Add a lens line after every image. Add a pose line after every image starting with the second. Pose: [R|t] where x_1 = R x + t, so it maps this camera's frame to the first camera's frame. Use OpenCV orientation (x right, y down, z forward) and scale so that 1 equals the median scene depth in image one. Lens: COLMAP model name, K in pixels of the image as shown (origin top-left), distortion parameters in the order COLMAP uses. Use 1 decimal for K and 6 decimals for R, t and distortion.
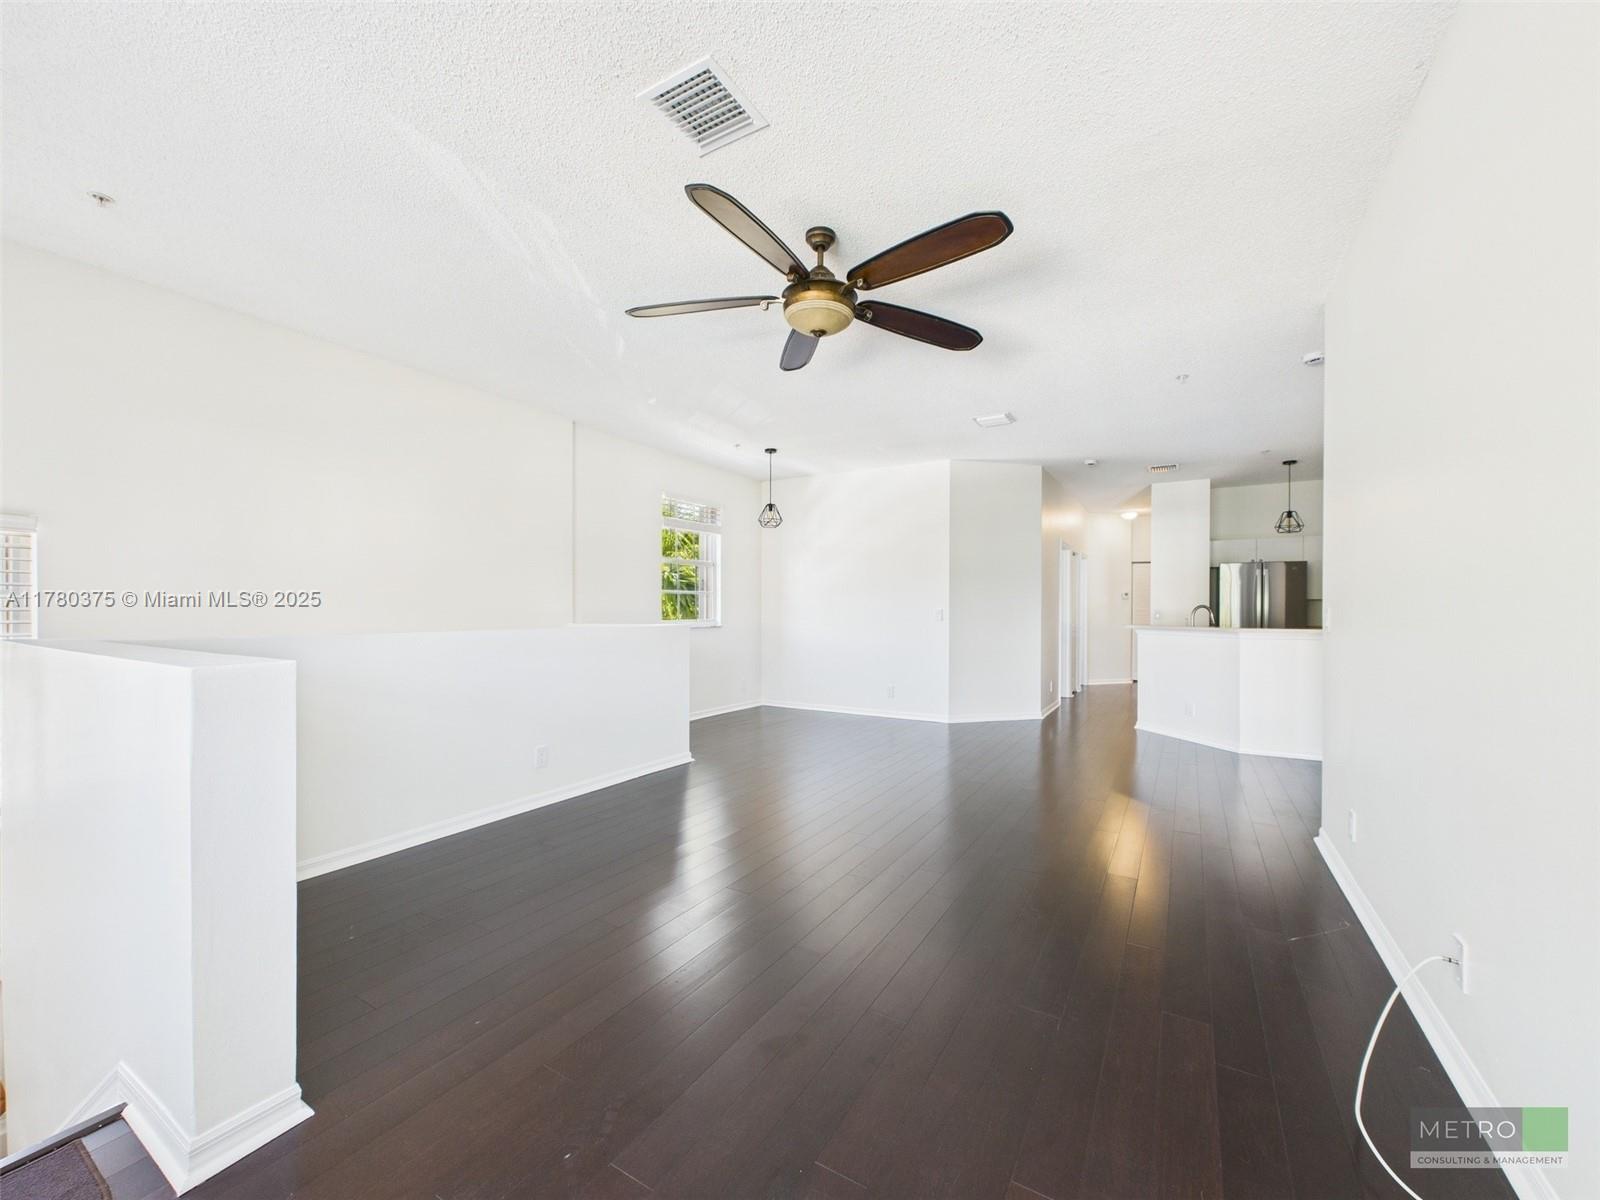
lens RADIAL K [[637.2, 0, 800.0], [0, 637.2, 600.0], [0, 0, 1]] dist [0.002161, 0.000148]
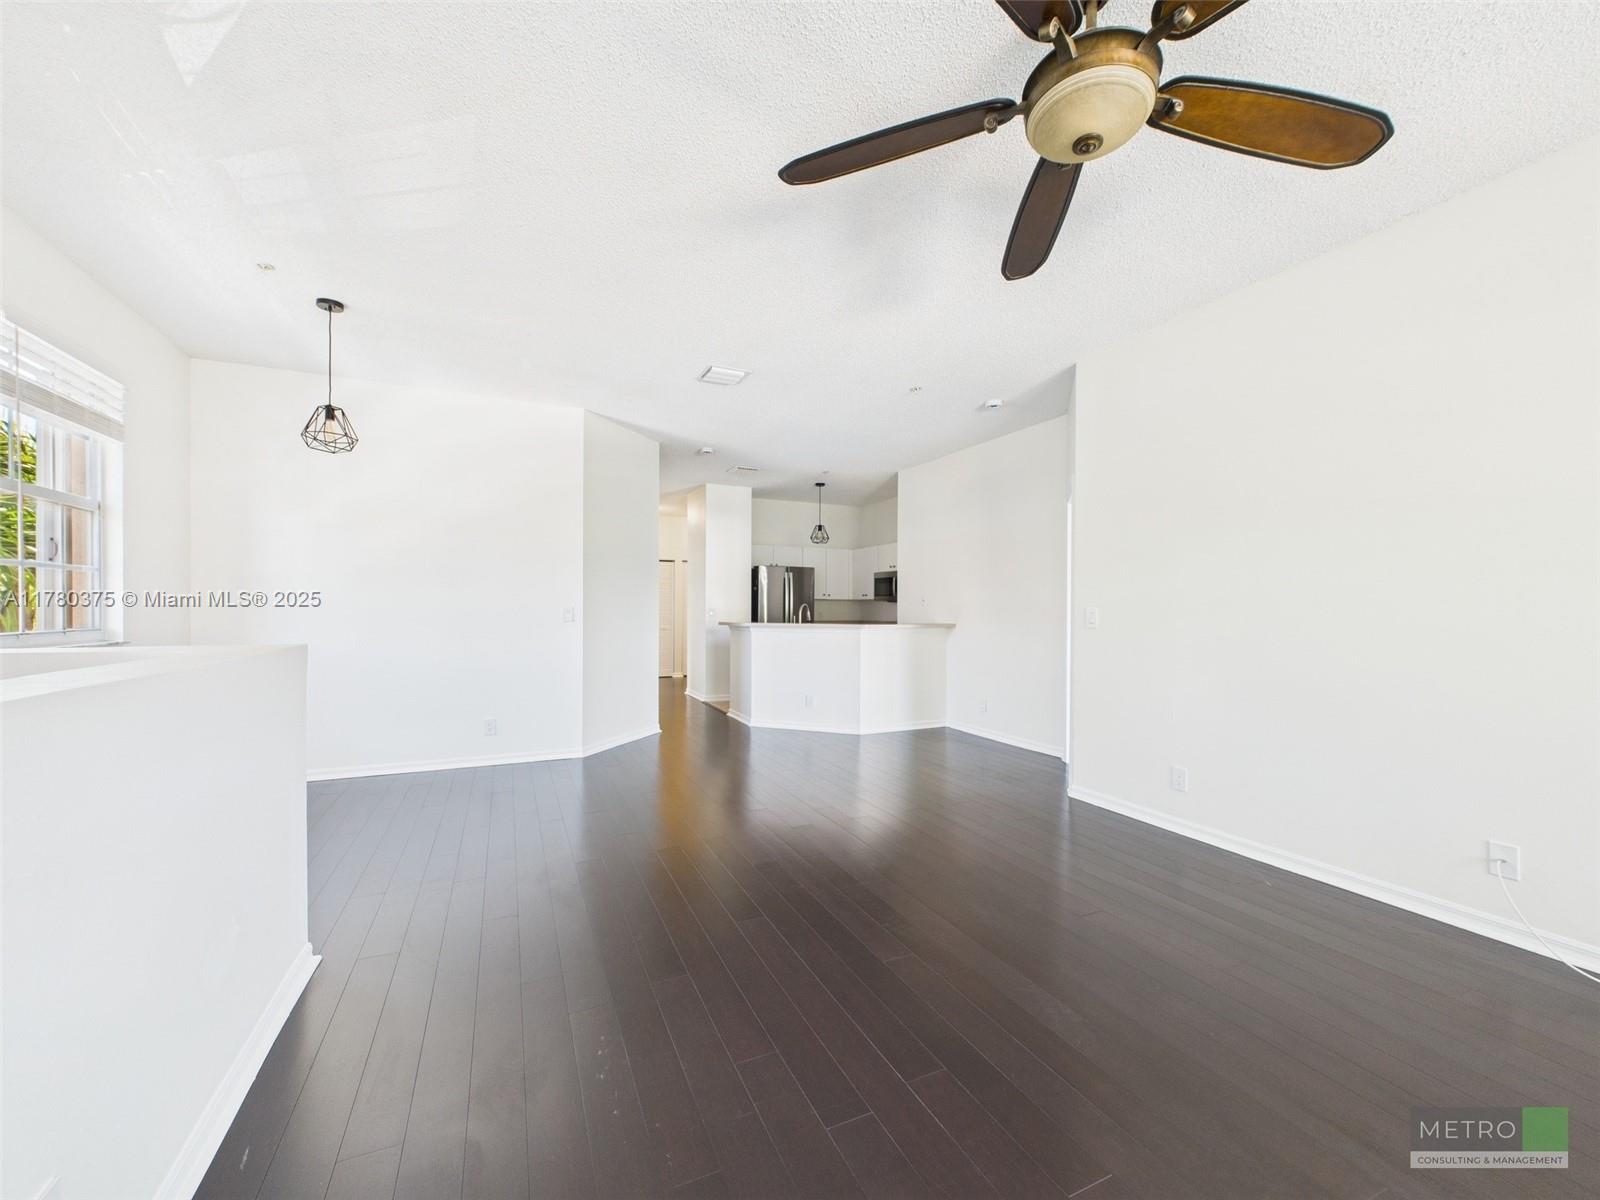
lens RADIAL K [[637.2, 0, 800.0], [0, 637.2, 600.0], [0, 0, 1]] dist [0.002161, 0.000148]
pose [[0.566112, 0.010835, 0.824257, -0.243416], [-0.020233, 0.999795, 0.000754, 0.001388], [-0.824080, -0.017104, 0.566215, 0.354288]]
